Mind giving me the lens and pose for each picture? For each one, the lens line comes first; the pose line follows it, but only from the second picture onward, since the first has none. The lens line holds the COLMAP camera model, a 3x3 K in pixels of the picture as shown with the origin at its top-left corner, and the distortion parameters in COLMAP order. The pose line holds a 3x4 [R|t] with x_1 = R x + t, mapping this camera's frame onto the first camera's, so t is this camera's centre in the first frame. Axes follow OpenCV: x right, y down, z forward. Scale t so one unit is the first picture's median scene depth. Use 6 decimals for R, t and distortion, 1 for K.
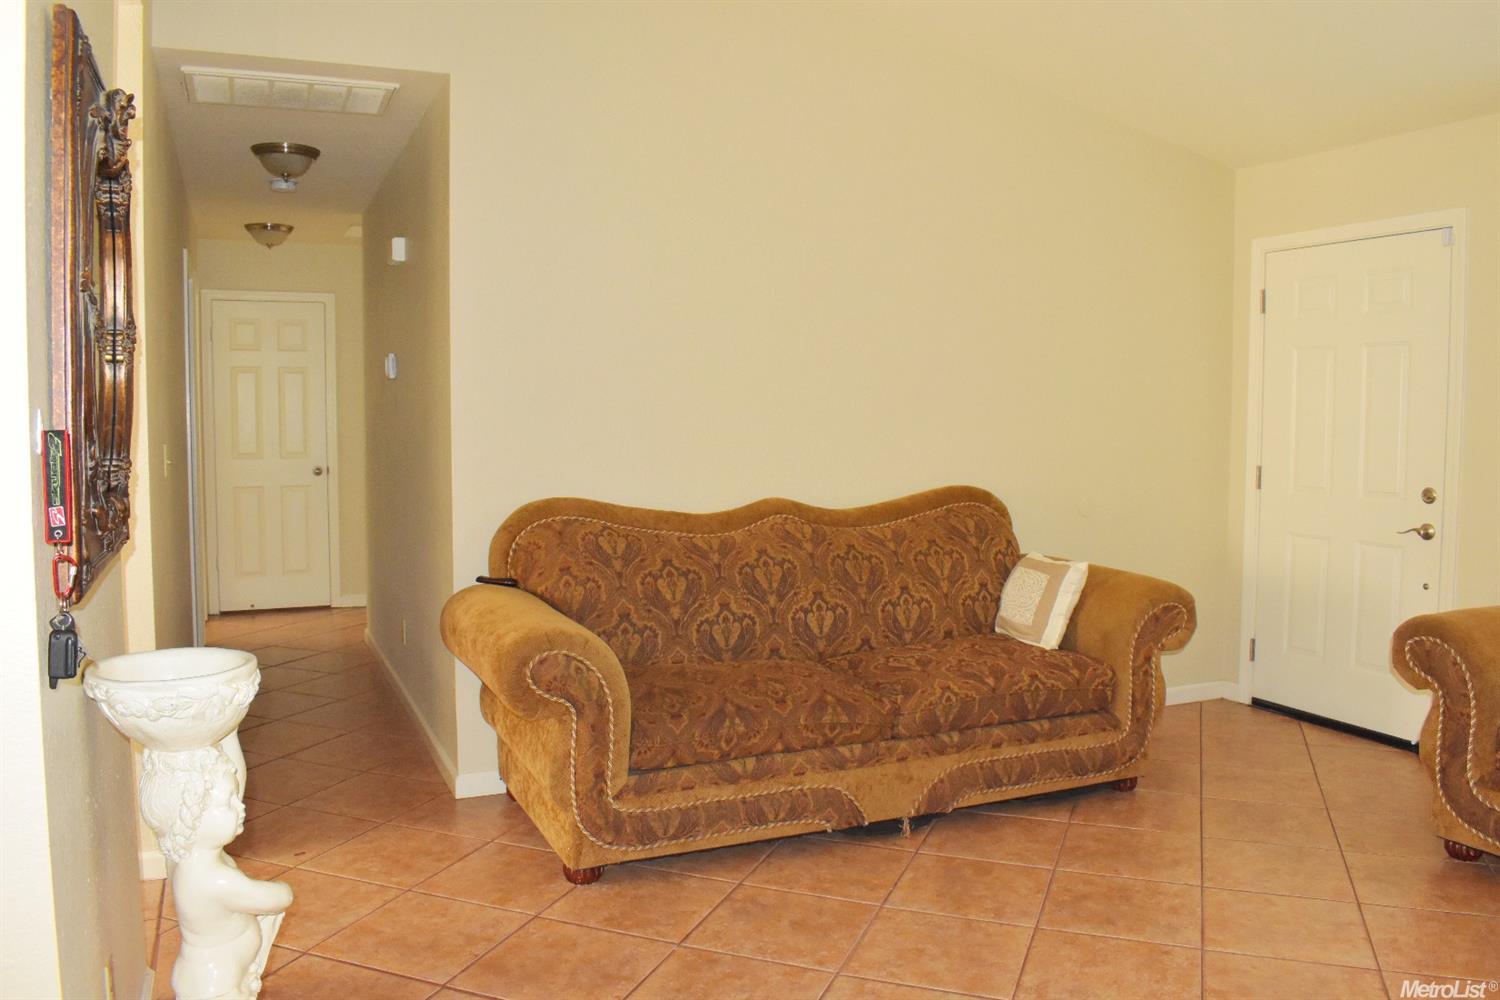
lens RADIAL K [[1175.6, 0, 751.4], [0, 1175.6, 501.4], [0, 0, 1]] dist [-0.088978, 0.002992]
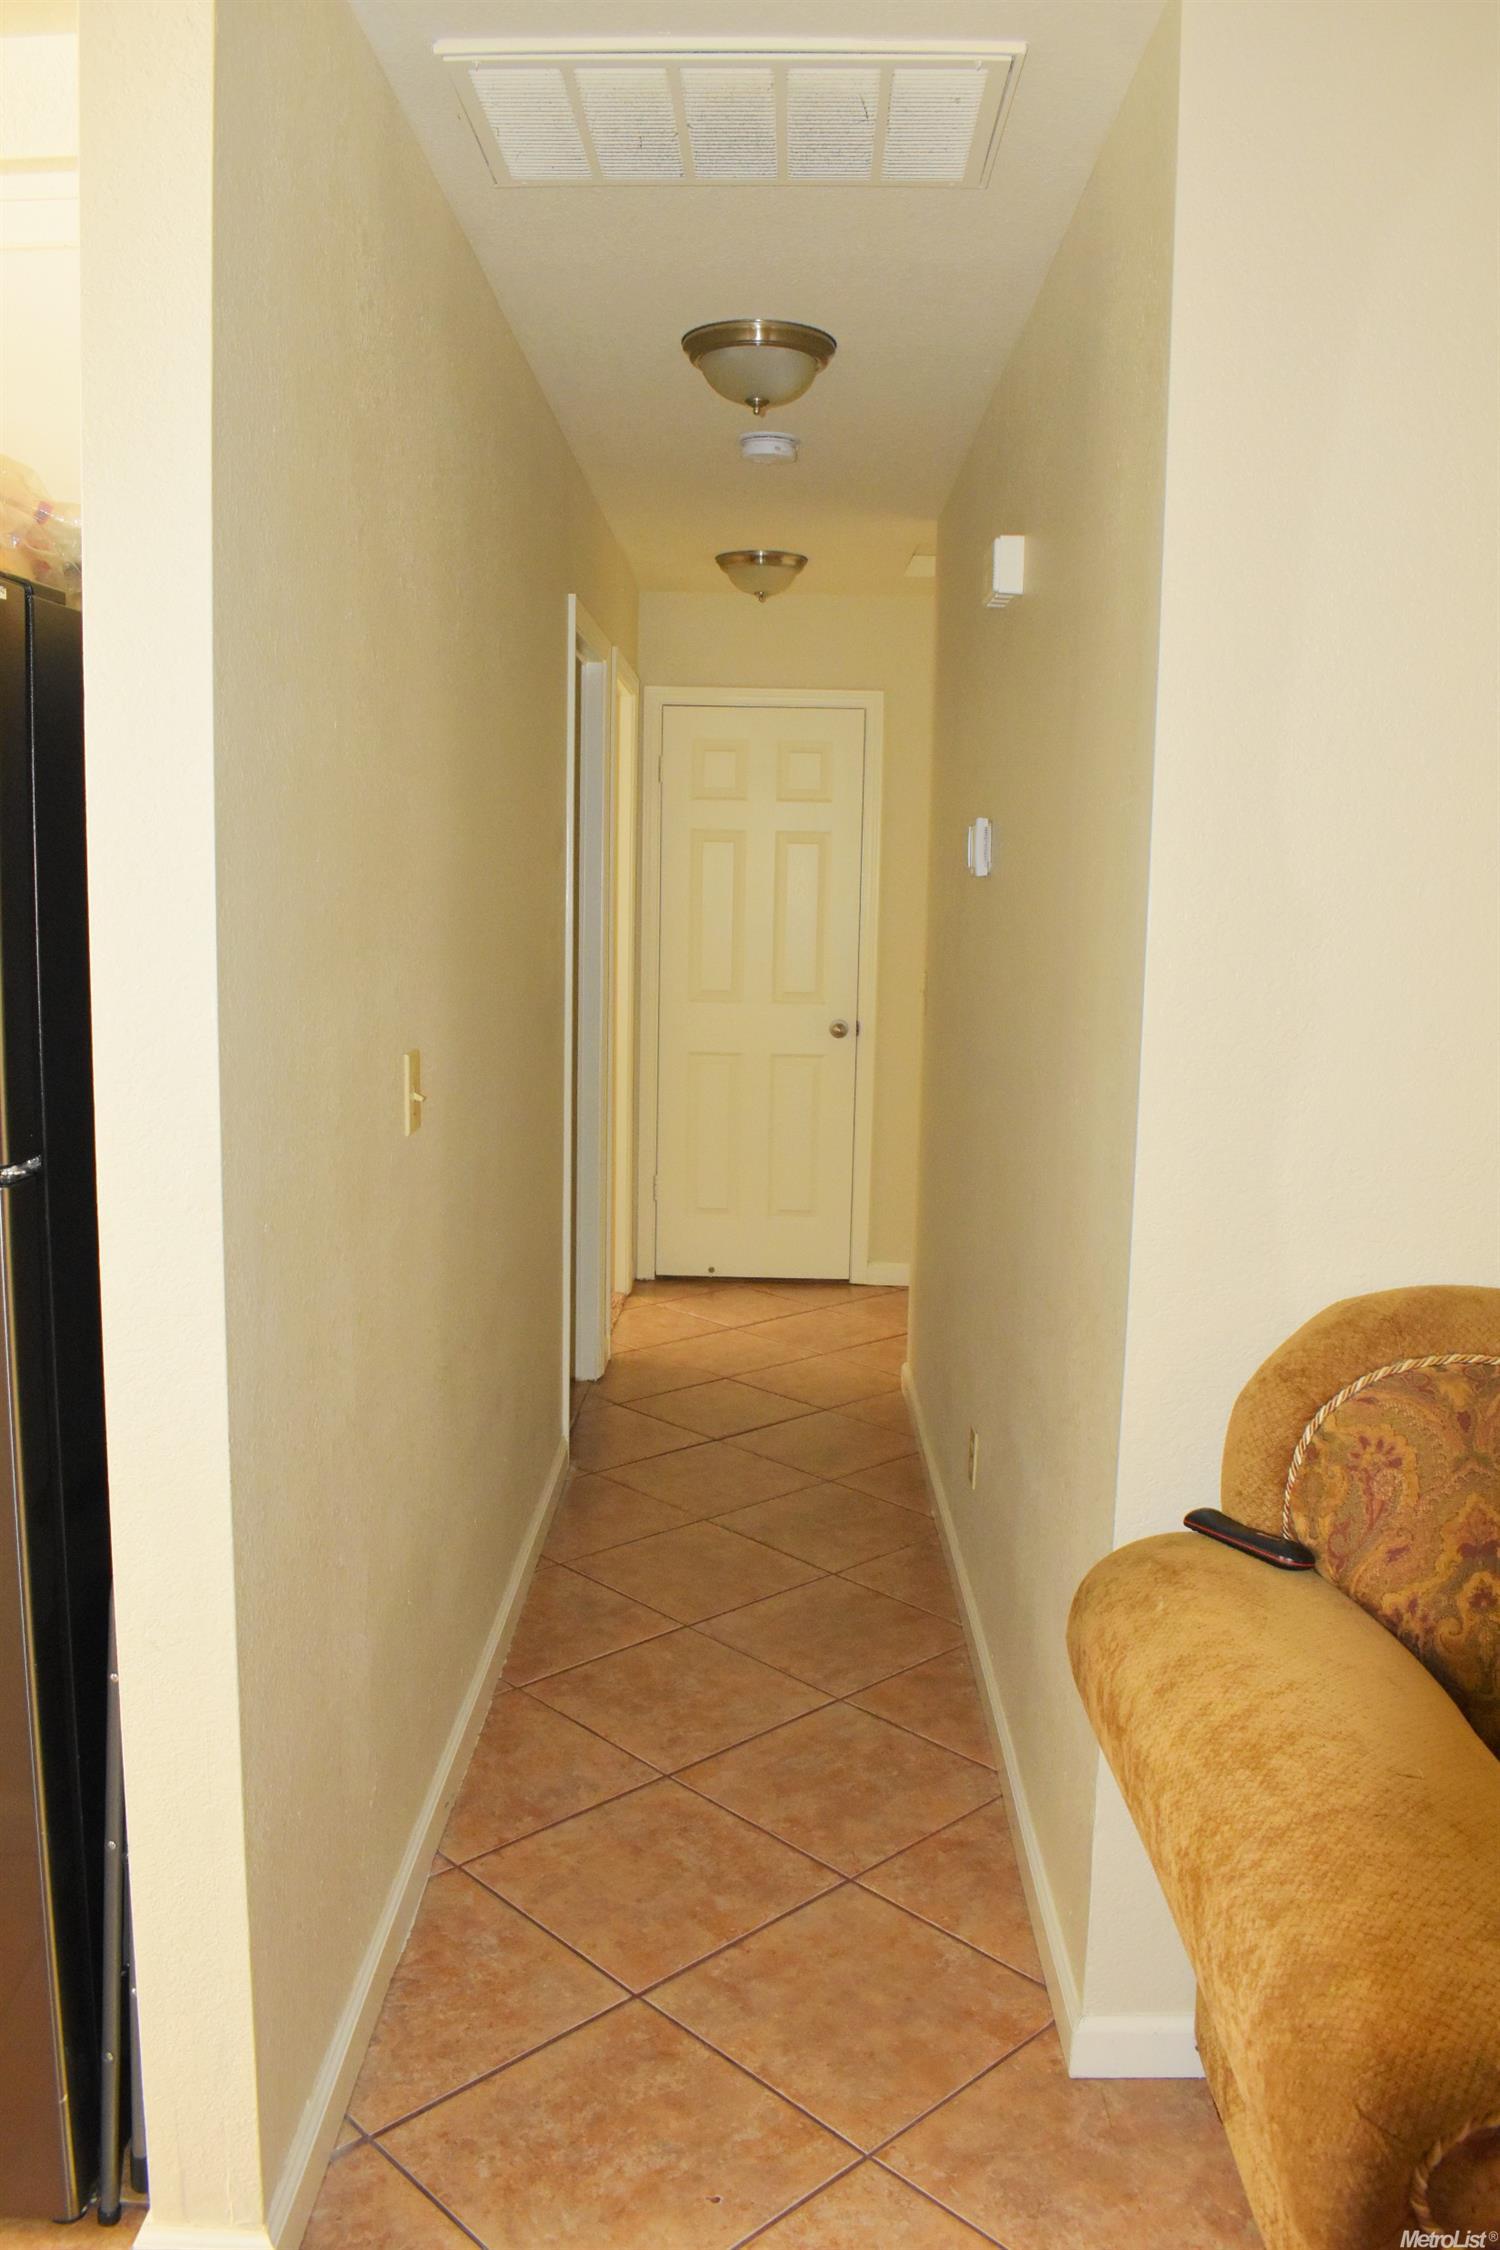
lens RADIAL K [[1763.3, 0, 743.9], [0, 1763.3, 1128.3], [0, 0, 1]] dist [-0.088978, 0.002992]
pose [[0.906668, 0.073630, -0.415368, -0.117843], [-0.047810, 0.996241, 0.072237, -0.058285], [0.419126, -0.045636, 0.906781, 0.391418]]
